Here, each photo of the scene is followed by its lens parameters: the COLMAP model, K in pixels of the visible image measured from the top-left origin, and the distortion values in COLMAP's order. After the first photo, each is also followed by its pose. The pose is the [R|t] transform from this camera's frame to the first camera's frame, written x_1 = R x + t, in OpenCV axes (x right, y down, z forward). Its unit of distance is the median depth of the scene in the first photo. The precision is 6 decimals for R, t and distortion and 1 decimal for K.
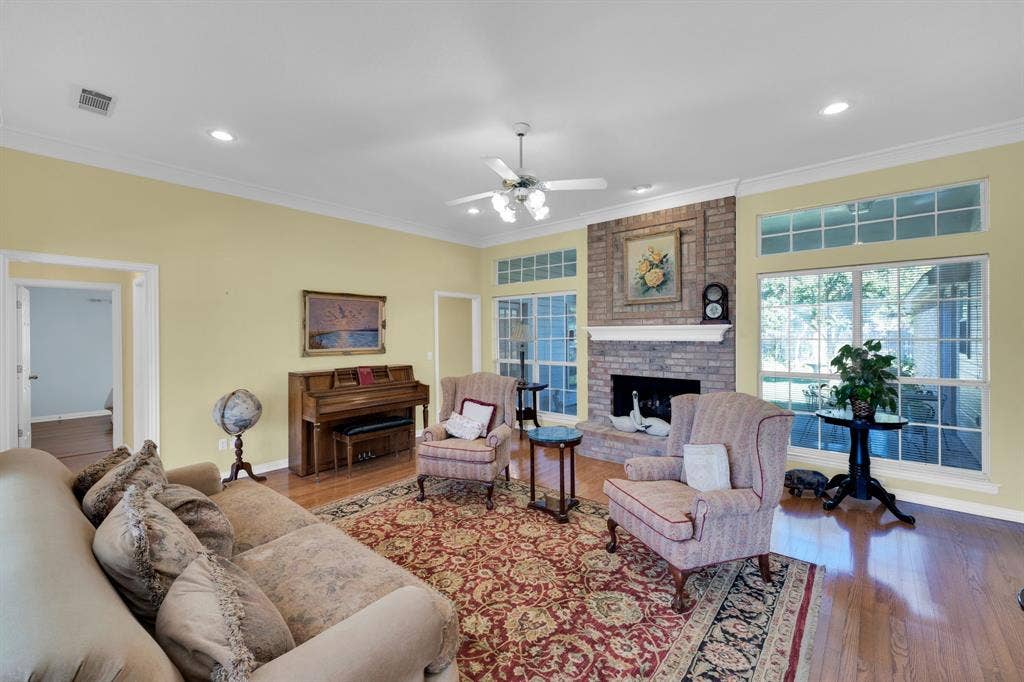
lens RADIAL K [[417.6, 0, 508.8], [0, 417.6, 335.9], [0, 0, 1]] dist [-0.005321, -0.000077]
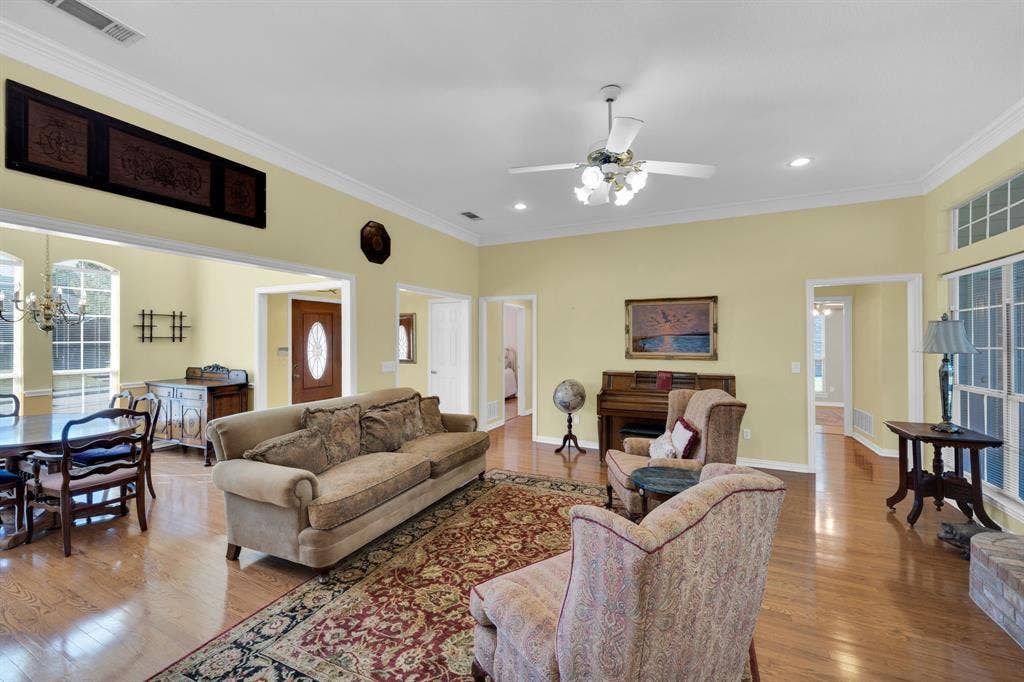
lens RADIAL K [[417.6, 0, 508.6], [0, 417.6, 339.9], [0, 0, 1]] dist [-0.005321, -0.000077]
pose [[0.261342, 0.004186, -0.965237, 0.609207], [-0.002247, 0.999991, 0.003728, -0.004902], [0.965244, 0.001194, 0.261349, 0.457994]]
